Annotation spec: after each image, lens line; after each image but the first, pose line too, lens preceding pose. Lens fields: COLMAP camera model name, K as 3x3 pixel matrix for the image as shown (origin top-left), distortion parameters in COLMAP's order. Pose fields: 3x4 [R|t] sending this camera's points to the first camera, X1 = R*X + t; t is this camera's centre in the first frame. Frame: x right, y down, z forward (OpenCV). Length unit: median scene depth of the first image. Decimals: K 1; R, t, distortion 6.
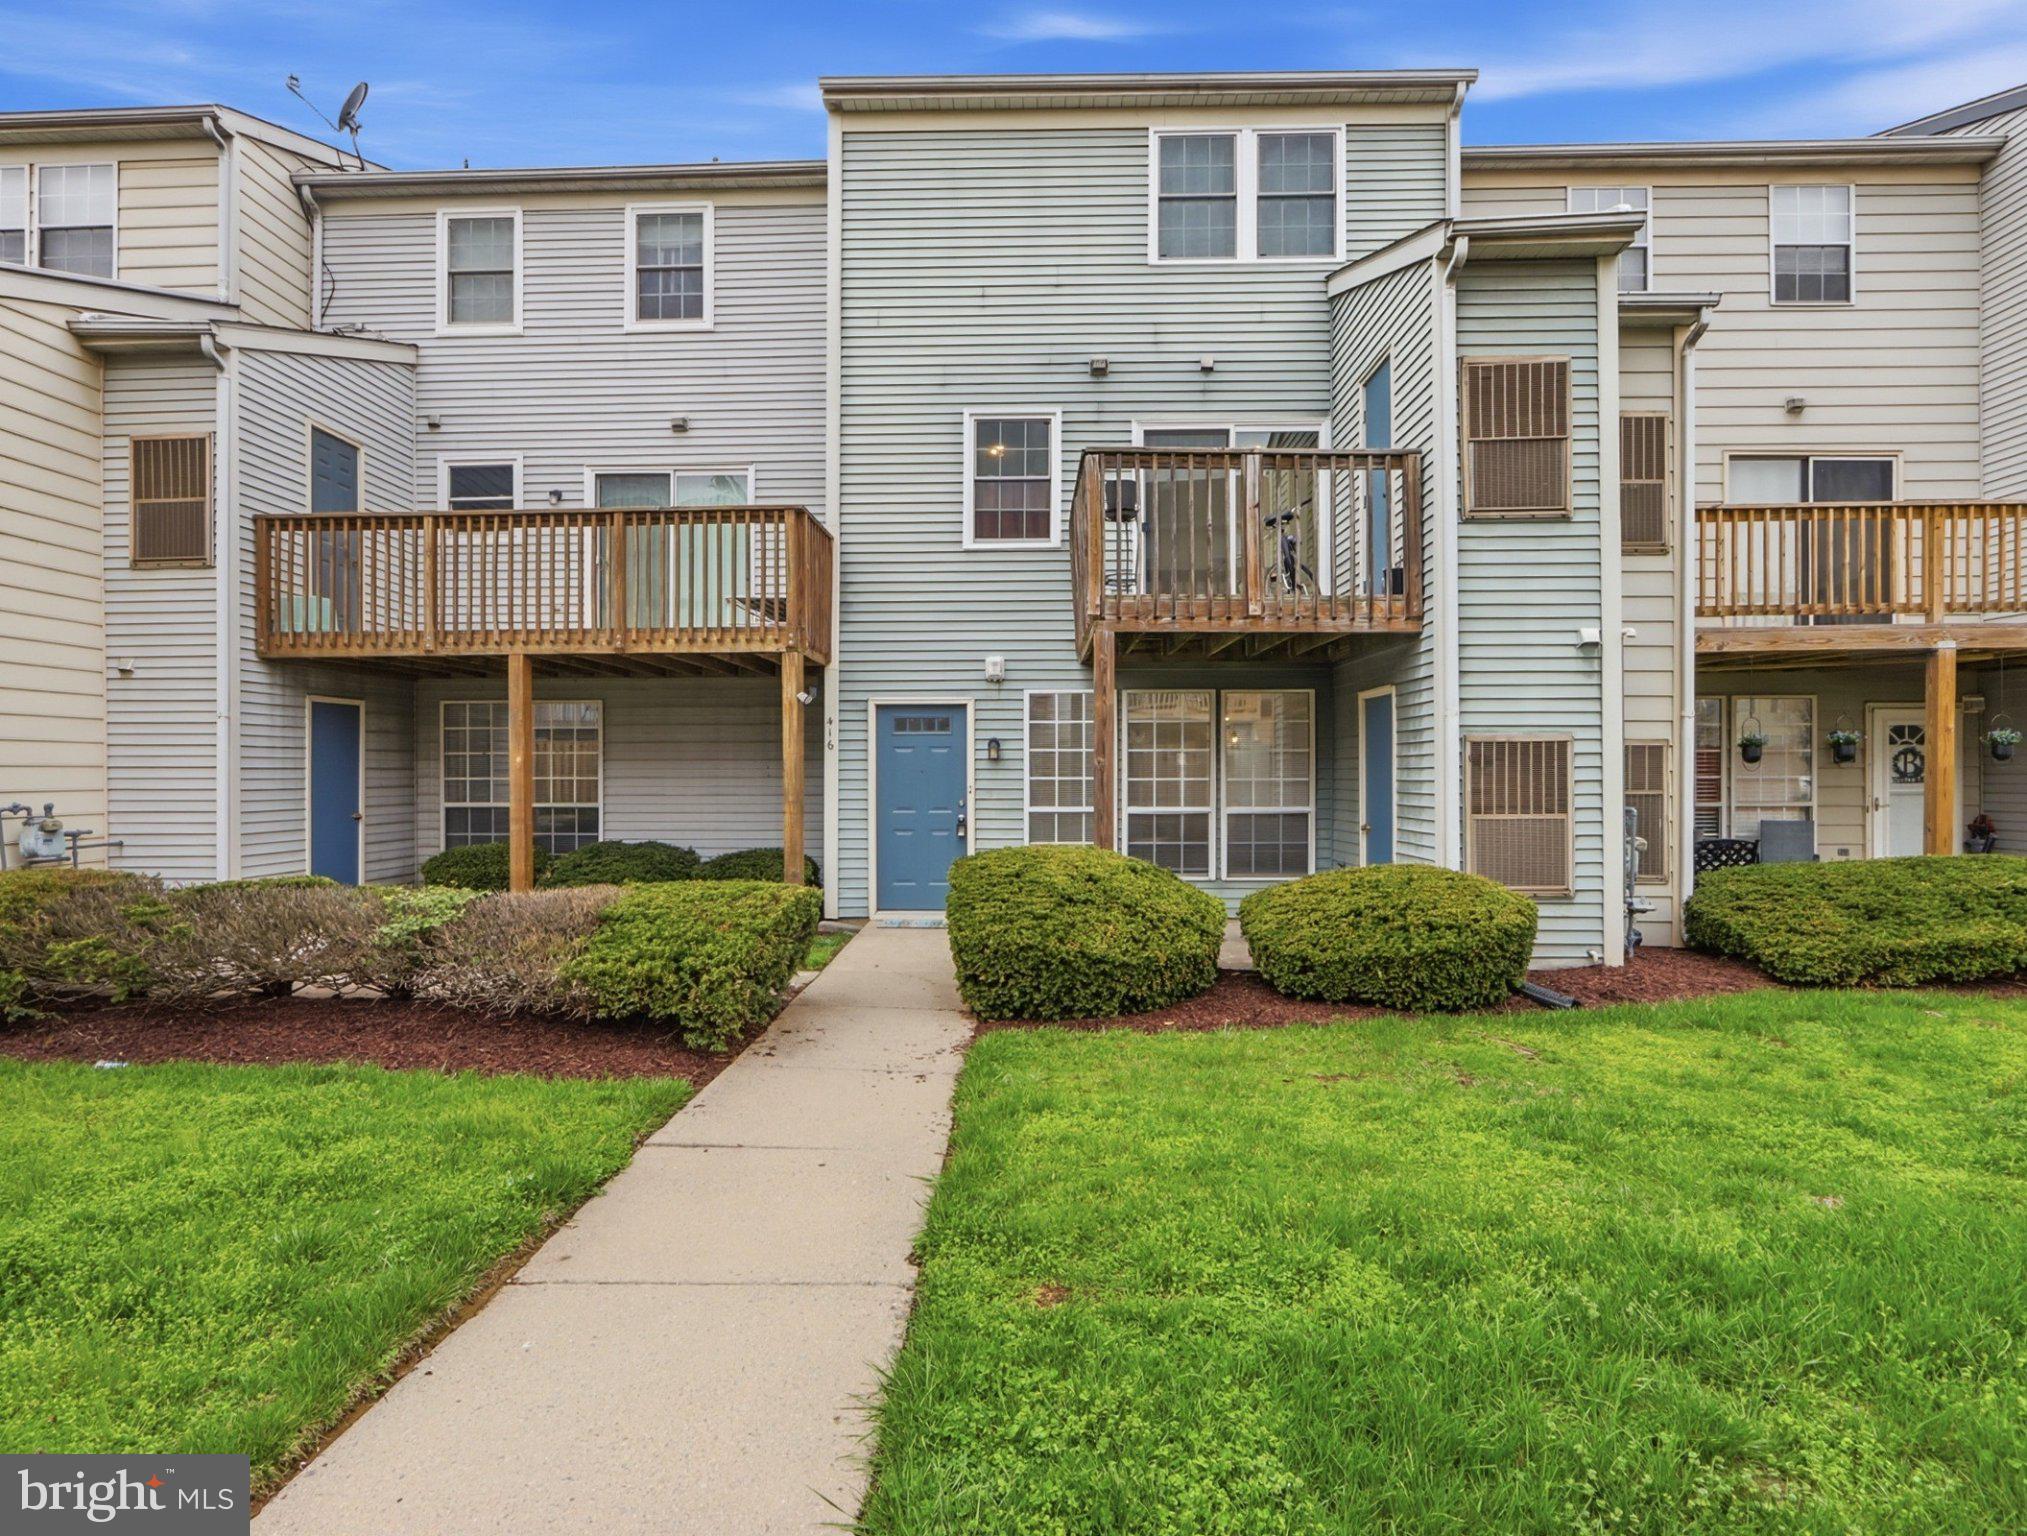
lens RADIAL K [[1090.3, 0, 1000.6], [0, 1090.3, 776.7], [0, 0, 1]] dist [-0.015695, 0.002209]
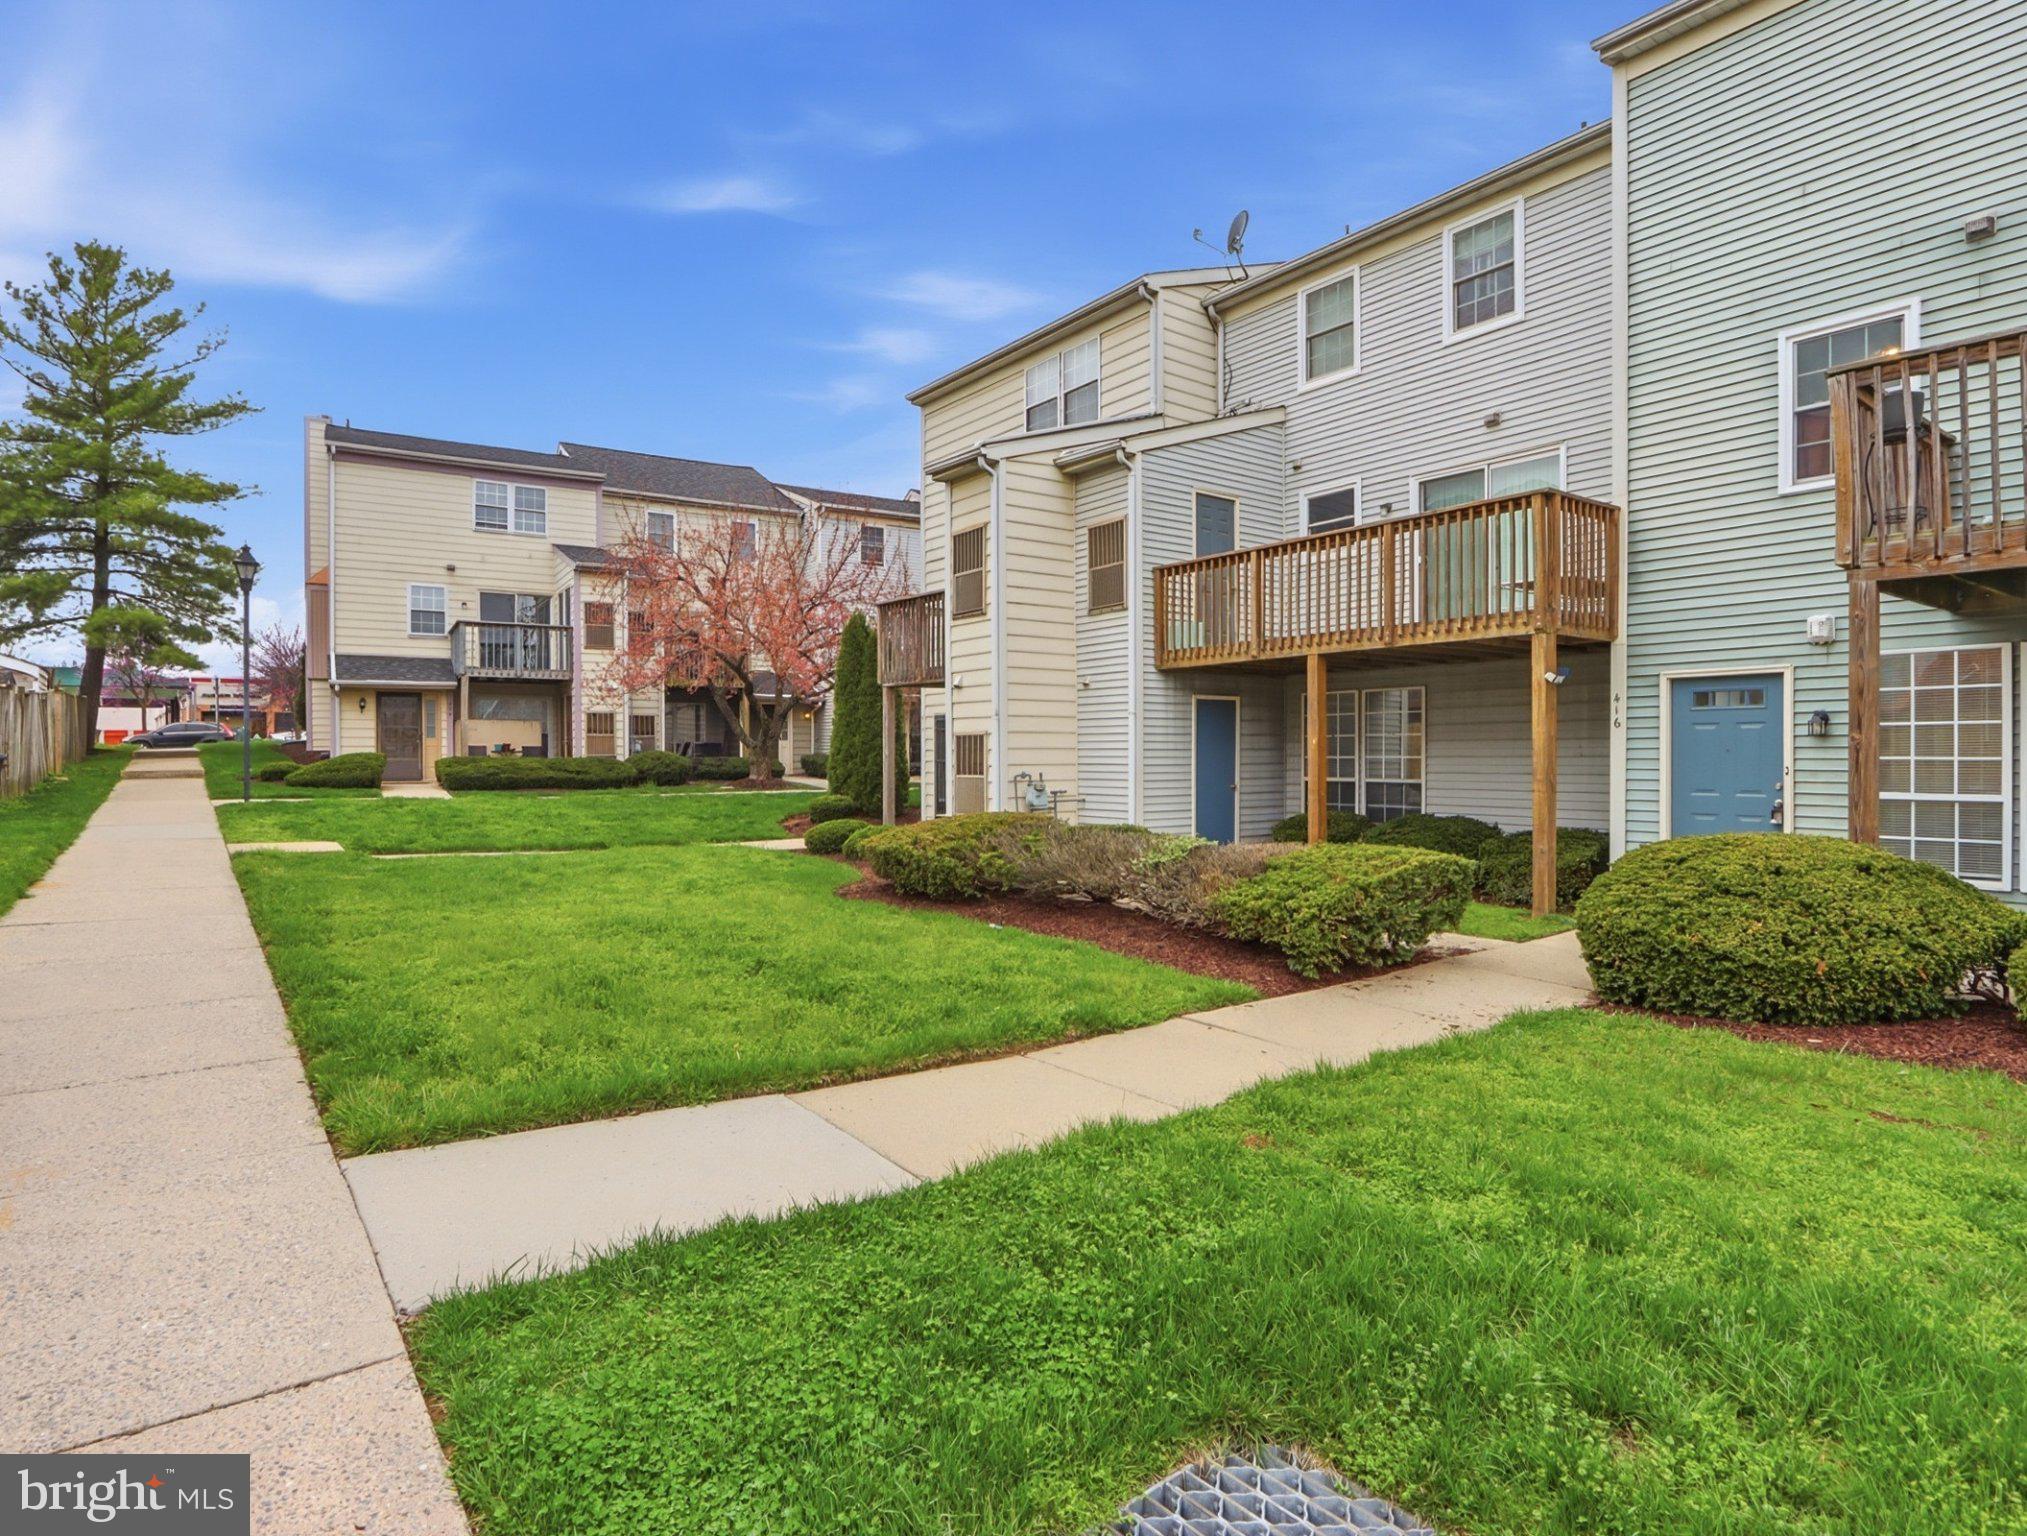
lens RADIAL K [[1090.3, 0, 998.9], [0, 1090.3, 756.3], [0, 0, 1]] dist [-0.015695, 0.002209]
pose [[0.619875, 0.001198, -0.784699, 0.268417], [-0.001755, 0.999998, 0.000141, 0.000986], [0.784698, 0.001290, 0.619876, -0.024137]]
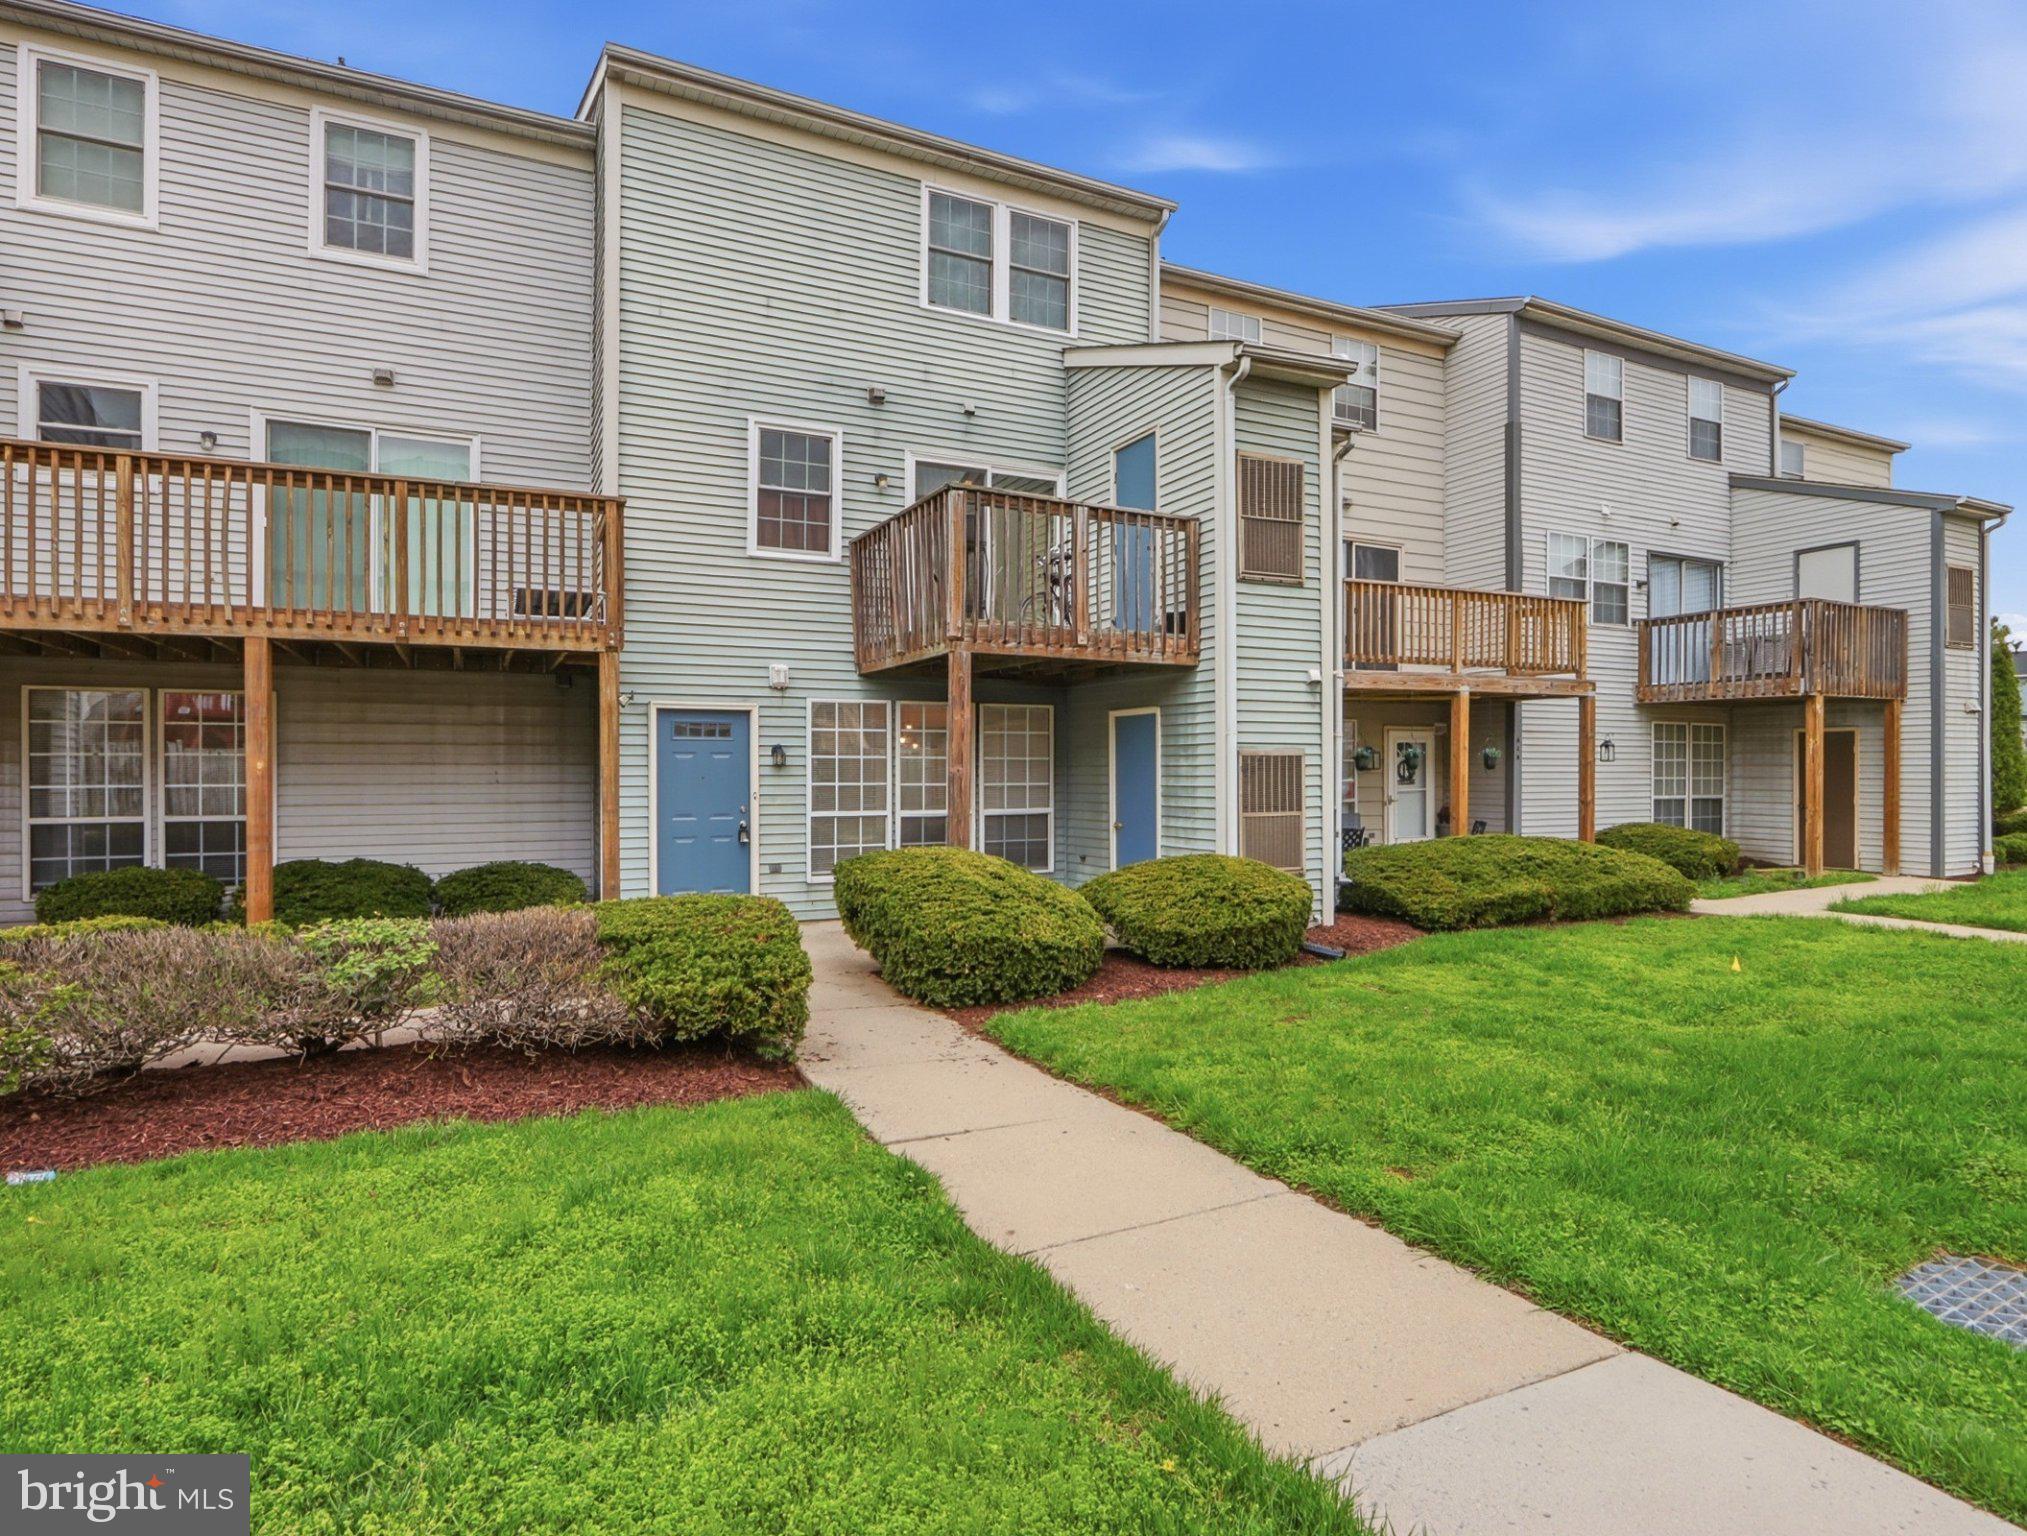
lens RADIAL K [[1090.3, 0, 1003.6], [0, 1090.3, 774.8], [0, 0, 1]] dist [-0.015695, 0.002209]
pose [[0.884022, -0.000611, 0.467446, -0.305345], [0.001168, 0.999999, -0.000902, -0.006616], [-0.467444, 0.001343, 0.884021, 0.008321]]
